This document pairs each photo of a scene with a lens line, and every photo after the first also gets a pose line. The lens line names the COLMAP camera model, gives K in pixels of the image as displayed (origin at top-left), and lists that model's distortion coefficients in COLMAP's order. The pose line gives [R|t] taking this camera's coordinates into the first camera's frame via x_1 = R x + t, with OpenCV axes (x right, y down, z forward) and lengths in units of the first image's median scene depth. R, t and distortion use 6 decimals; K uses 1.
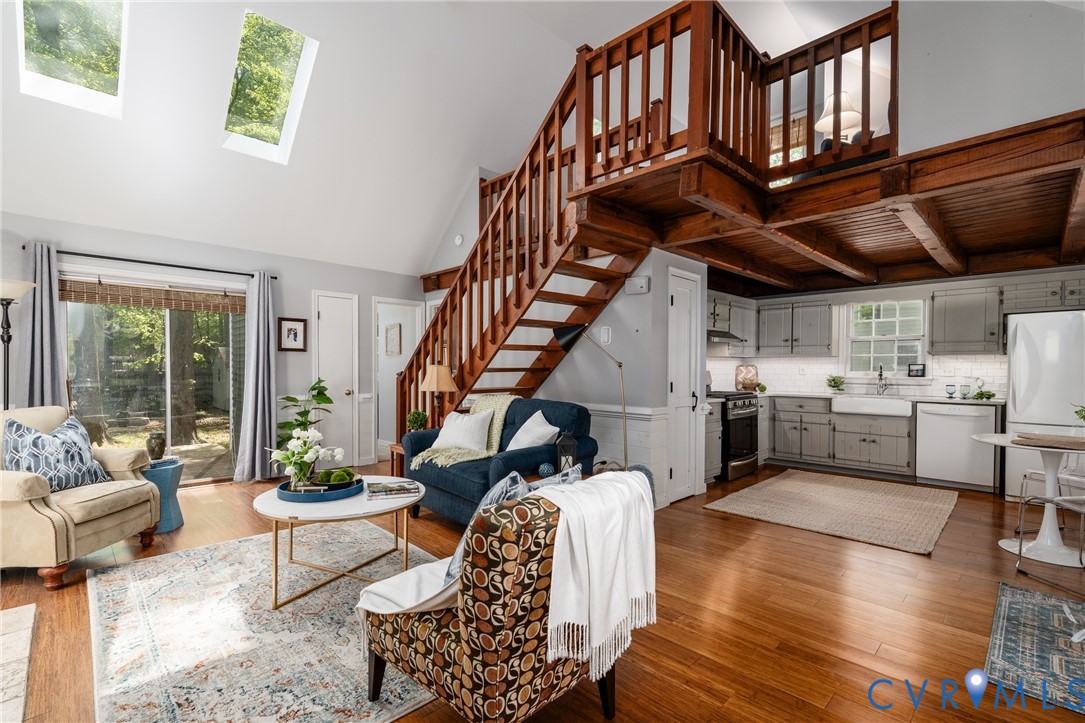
lens RADIAL K [[490.6, 0, 540.0], [0, 490.6, 378.1], [0, 0, 1]] dist [-0.000096, -0.000028]
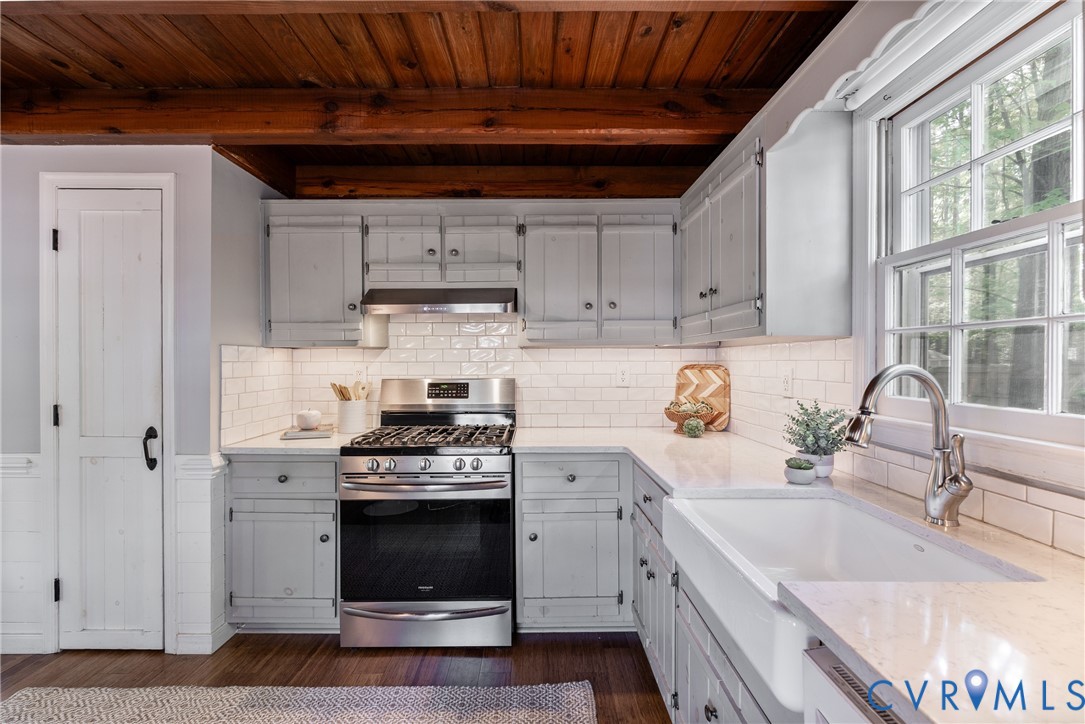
lens RADIAL K [[485.8, 0, 543.5], [0, 485.8, 355.3], [0, 0, 1]] dist [-0.001886, -0.000336]
pose [[0.724597, -0.000780, -0.689172, 0.987576], [-0.008577, 0.999912, -0.010151, -0.042469], [0.689119, 0.013266, 0.724527, 1.011101]]
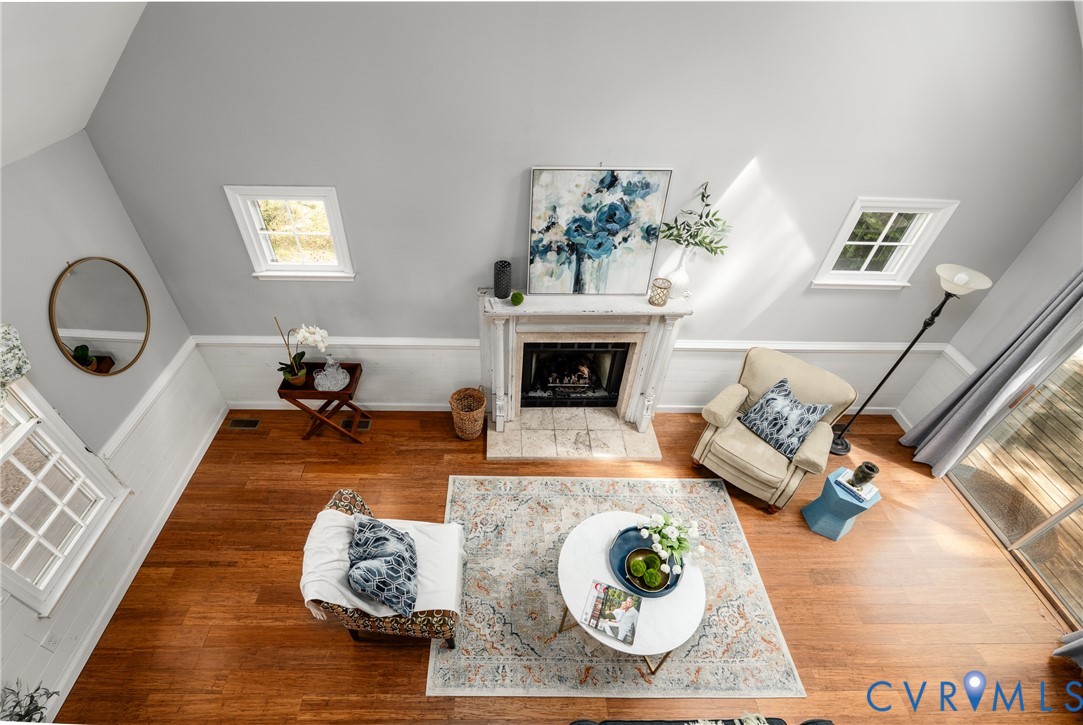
lens RADIAL K [[483.2, 0, 512.2], [0, 483.2, 374.3], [0, 0, 1]] dist [-0.000329, 0.000054]
pose [[-0.690263, 0.471046, -0.549229, 0.109298], [-0.040002, 0.733062, 0.678984, -0.543835], [0.722452, 0.490648, -0.487163, 0.742313]]
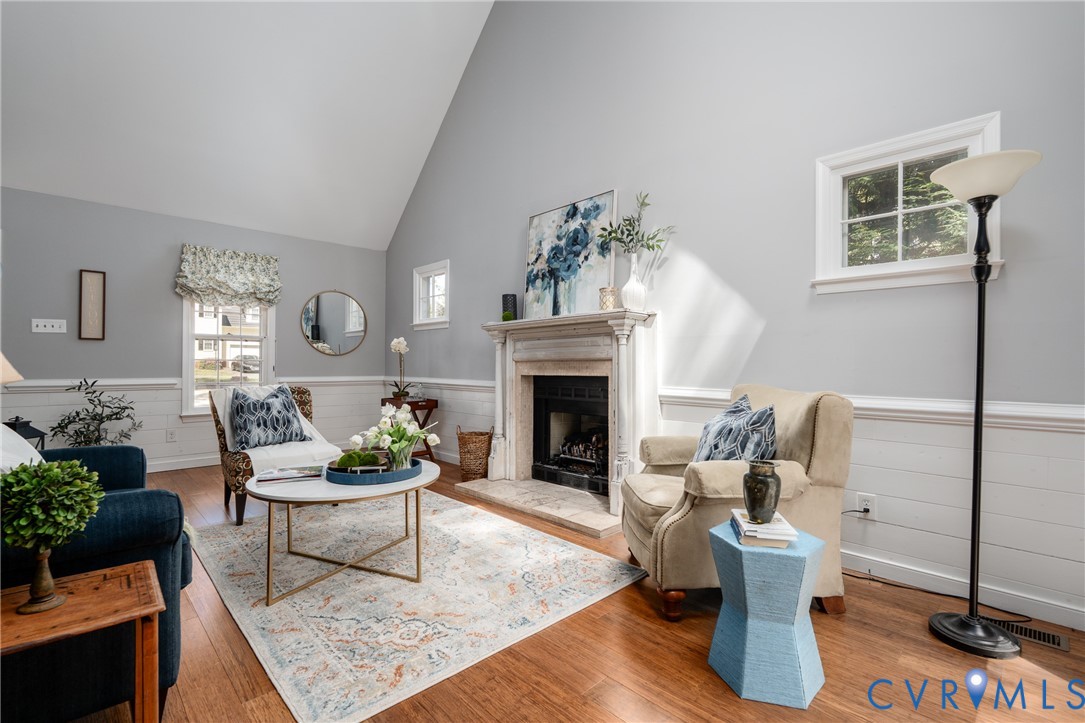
lens RADIAL K [[487.9, 0, 542.5], [0, 487.9, 361.5], [0, 0, 1]] dist [-0.003480, -0.000435]
pose [[-0.999943, -0.008636, 0.006333, -0.502150], [-0.008571, 0.999911, 0.010237, 0.011680], [-0.006421, 0.010182, -0.999928, 1.253820]]
